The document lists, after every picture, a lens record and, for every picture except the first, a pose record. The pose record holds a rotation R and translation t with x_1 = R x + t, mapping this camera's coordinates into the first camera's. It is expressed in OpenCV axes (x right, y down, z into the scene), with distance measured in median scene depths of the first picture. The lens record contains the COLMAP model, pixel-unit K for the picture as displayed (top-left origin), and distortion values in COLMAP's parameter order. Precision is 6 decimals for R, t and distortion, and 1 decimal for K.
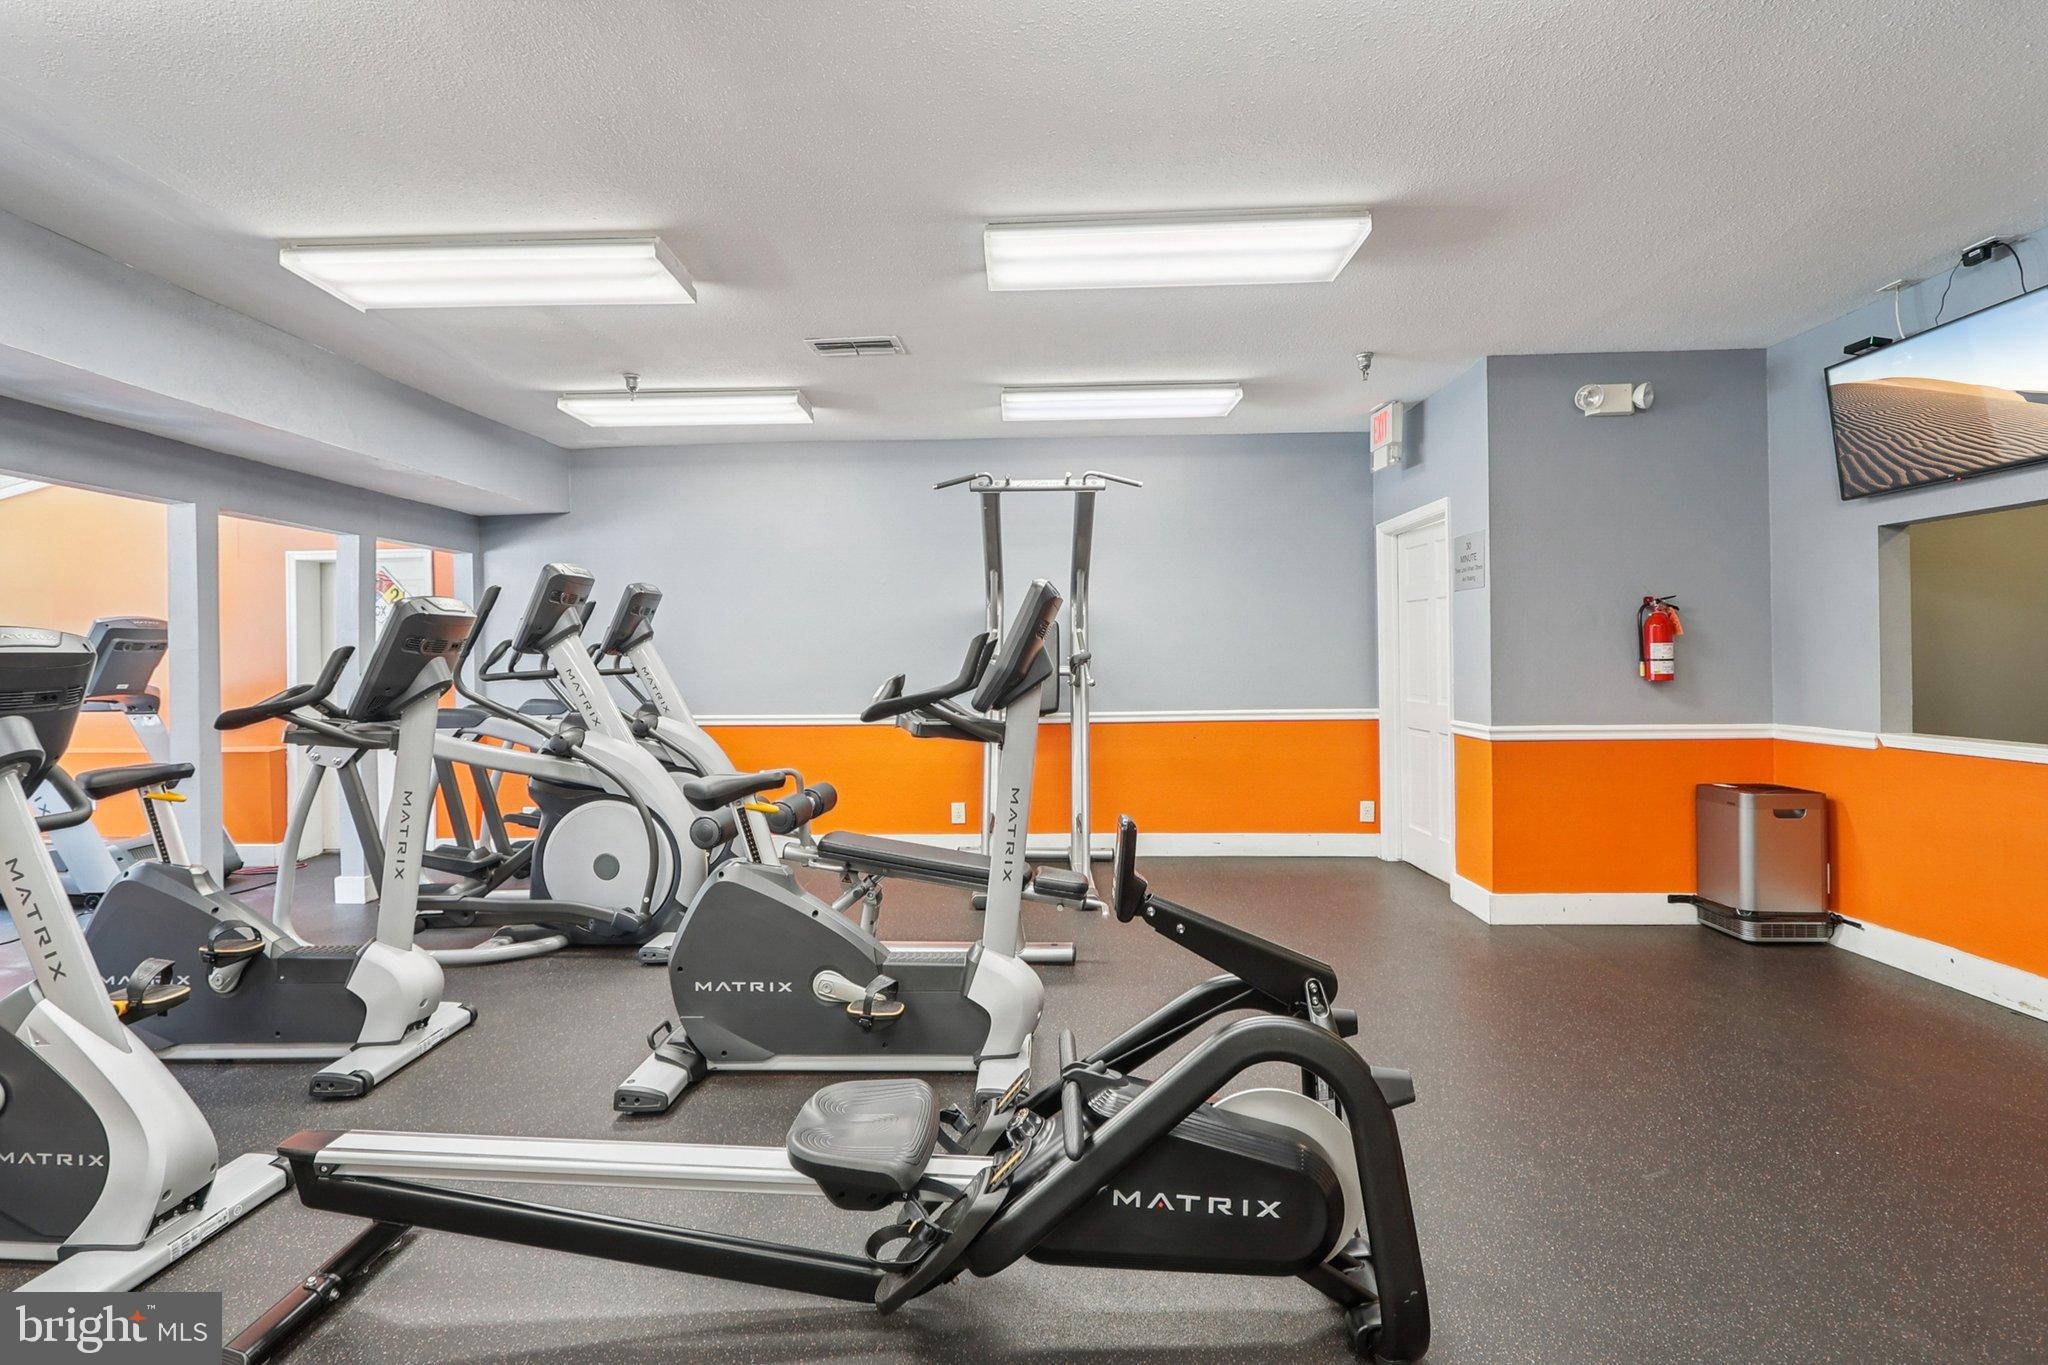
lens RADIAL K [[985.0, 0, 1023.0], [0, 985.0, 669.4], [0, 0, 1]] dist [0.004515, 0.001117]
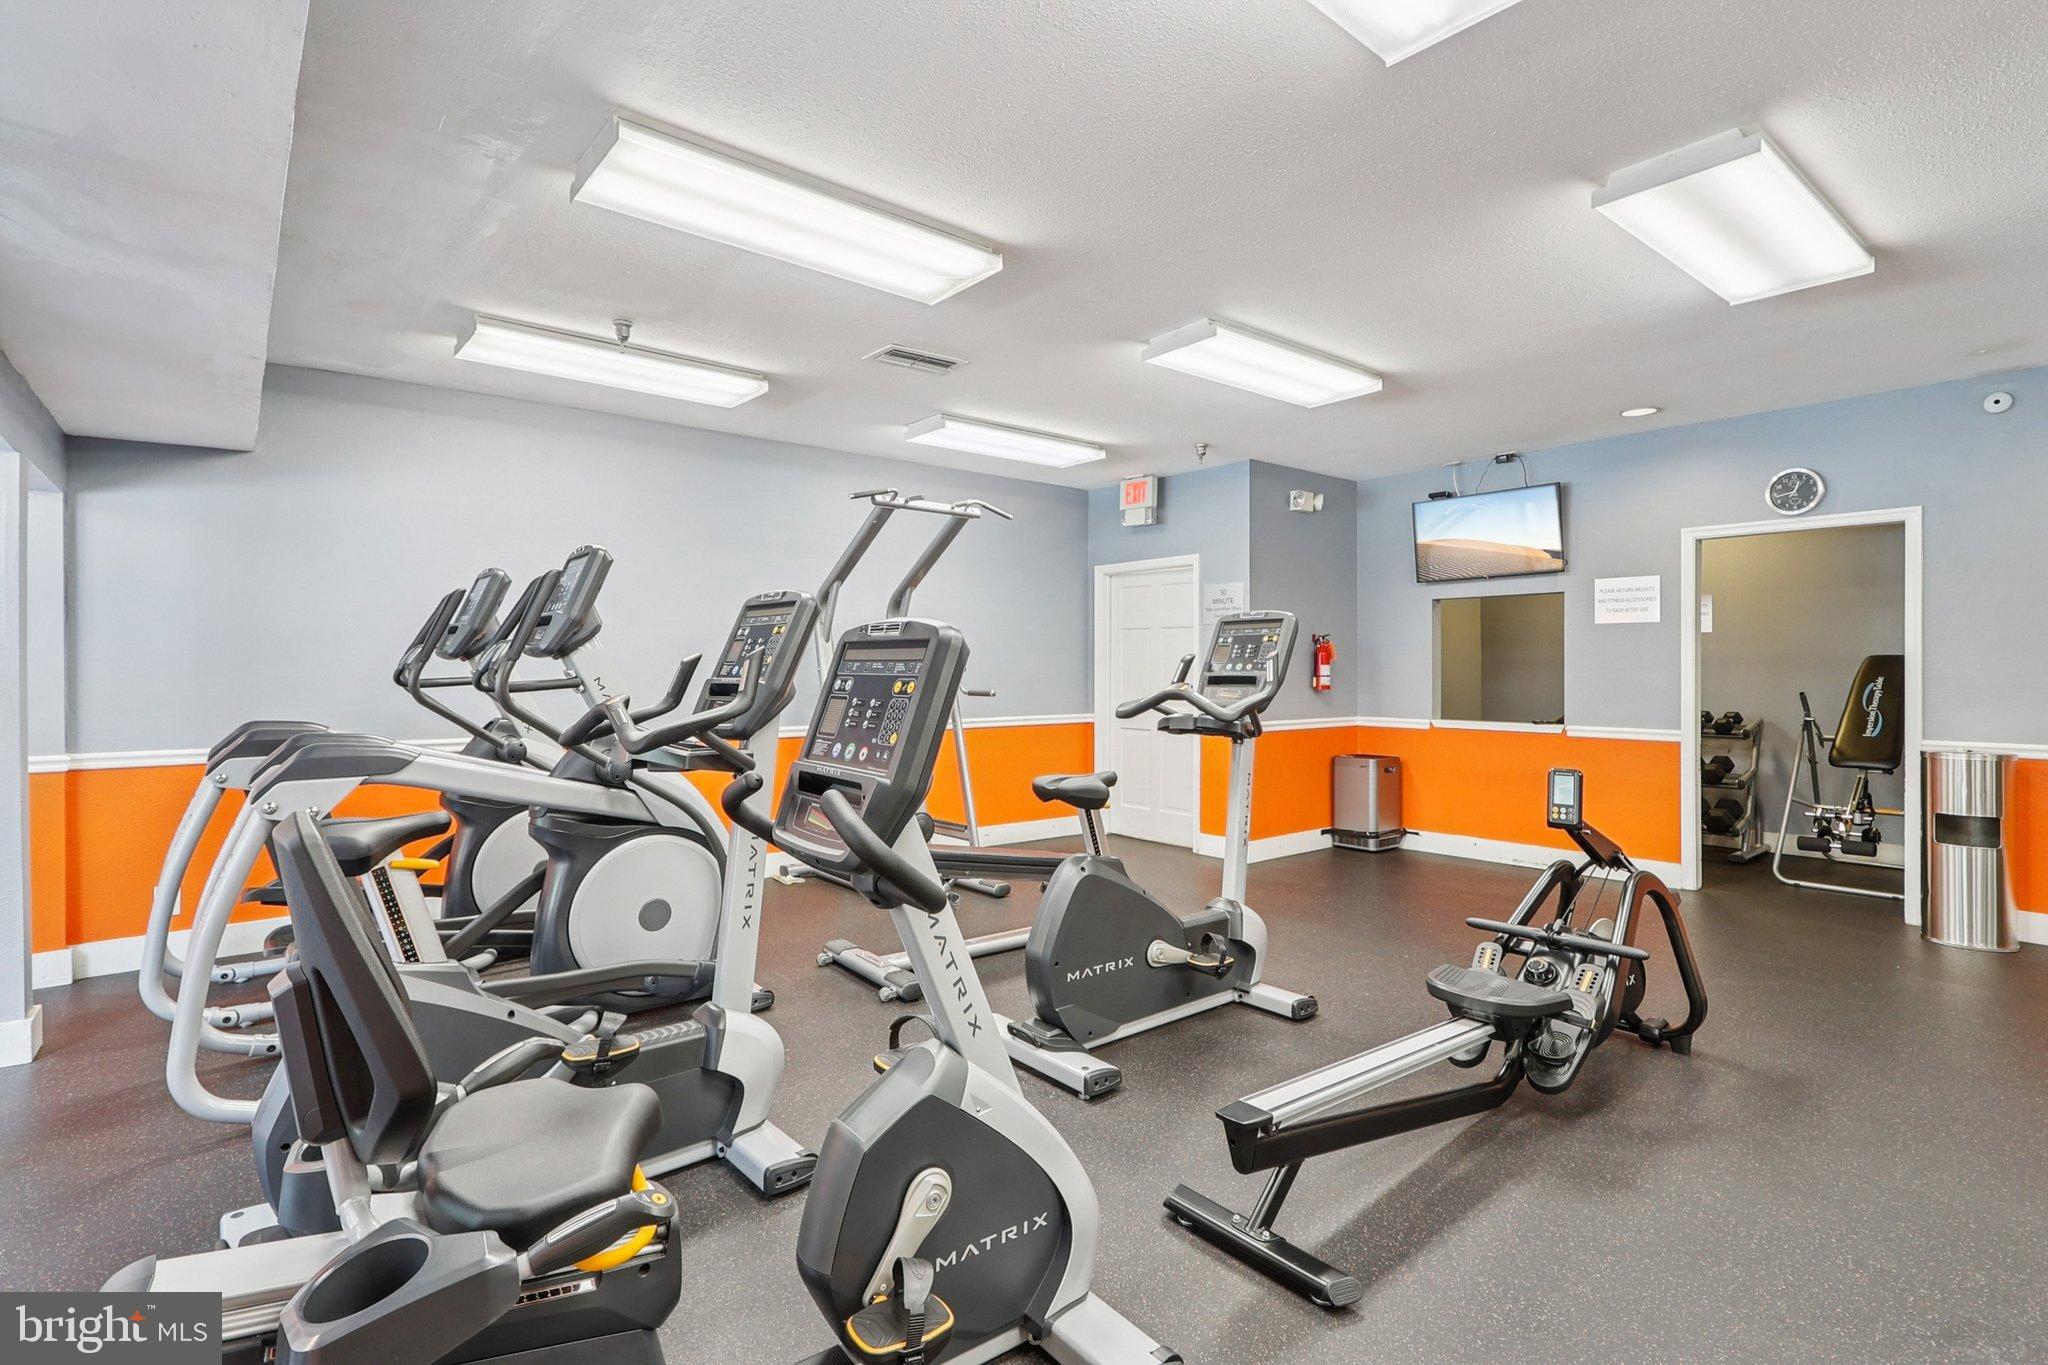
lens RADIAL K [[985.0, 0, 1027.6], [0, 985.0, 683.6], [0, 0, 1]] dist [0.004515, 0.001117]
pose [[0.750209, 0.002650, 0.661195, -0.733313], [-0.001935, 0.999996, -0.001813, 0.005898], [-0.661198, 0.000080, 0.750212, 0.163248]]
